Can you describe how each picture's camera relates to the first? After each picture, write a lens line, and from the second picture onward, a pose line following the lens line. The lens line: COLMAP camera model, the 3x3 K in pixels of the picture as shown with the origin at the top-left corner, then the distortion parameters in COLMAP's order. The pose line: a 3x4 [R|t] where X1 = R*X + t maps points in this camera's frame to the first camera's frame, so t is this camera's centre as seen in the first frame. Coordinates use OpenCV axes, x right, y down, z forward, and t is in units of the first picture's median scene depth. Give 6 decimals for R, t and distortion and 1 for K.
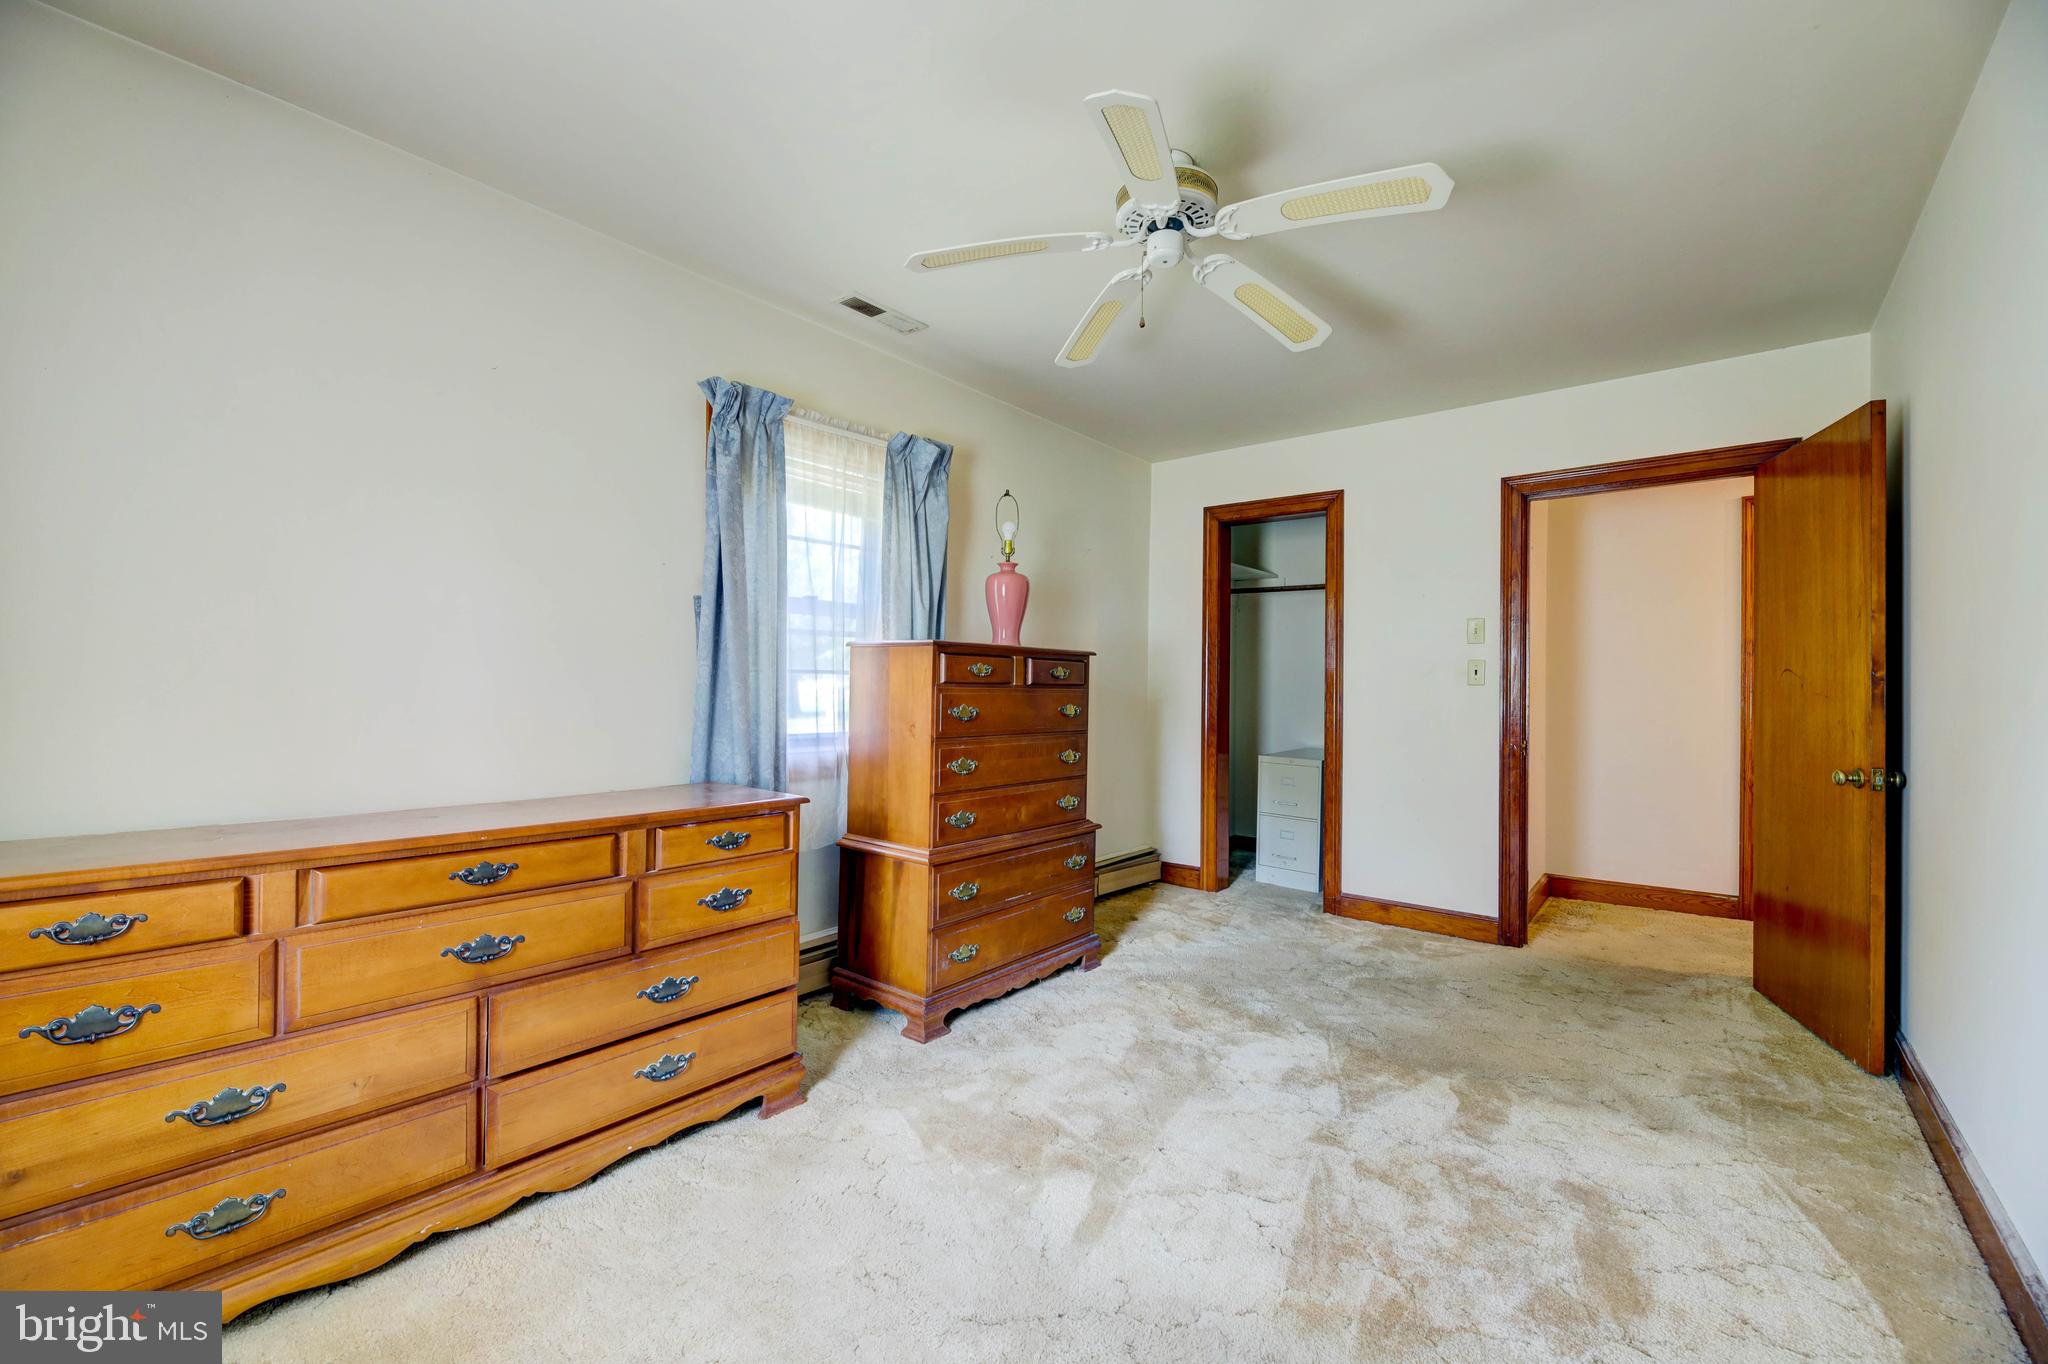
lens RADIAL K [[835.0, 0, 1018.8], [0, 835.0, 685.2], [0, 0, 1]] dist [0.003131, -0.004221]
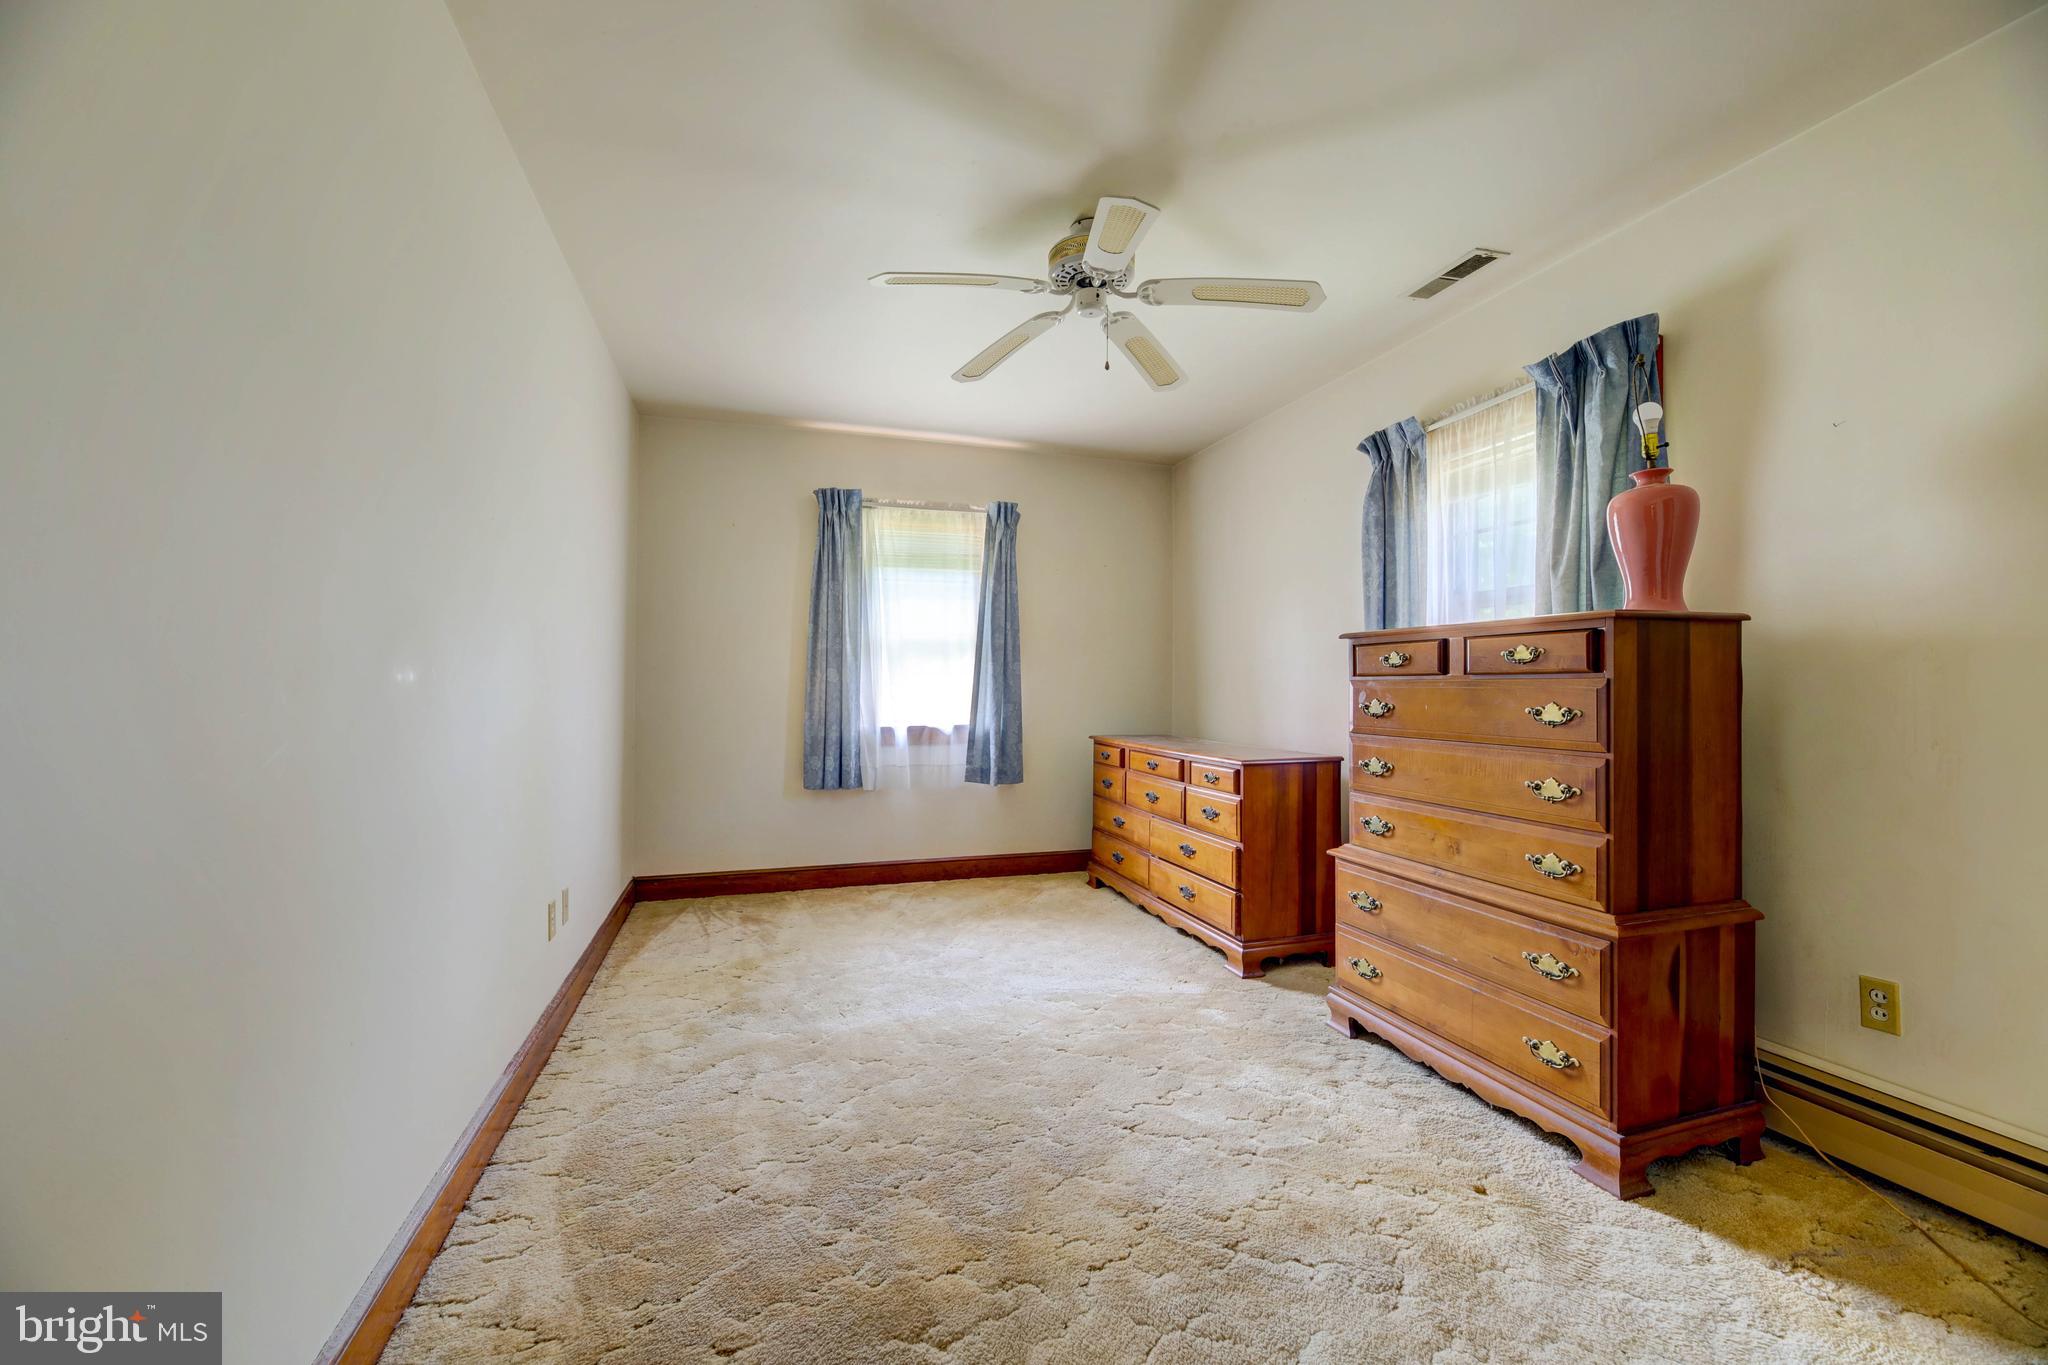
lens RADIAL K [[835.0, 0, 1022.5], [0, 835.0, 683.8], [0, 0, 1]] dist [0.003131, -0.004221]
pose [[-0.540452, -0.021053, -0.841111, 0.828430], [-0.009732, 0.999776, -0.018771, 0.025053], [0.841318, -0.001959, -0.540537, 1.066312]]
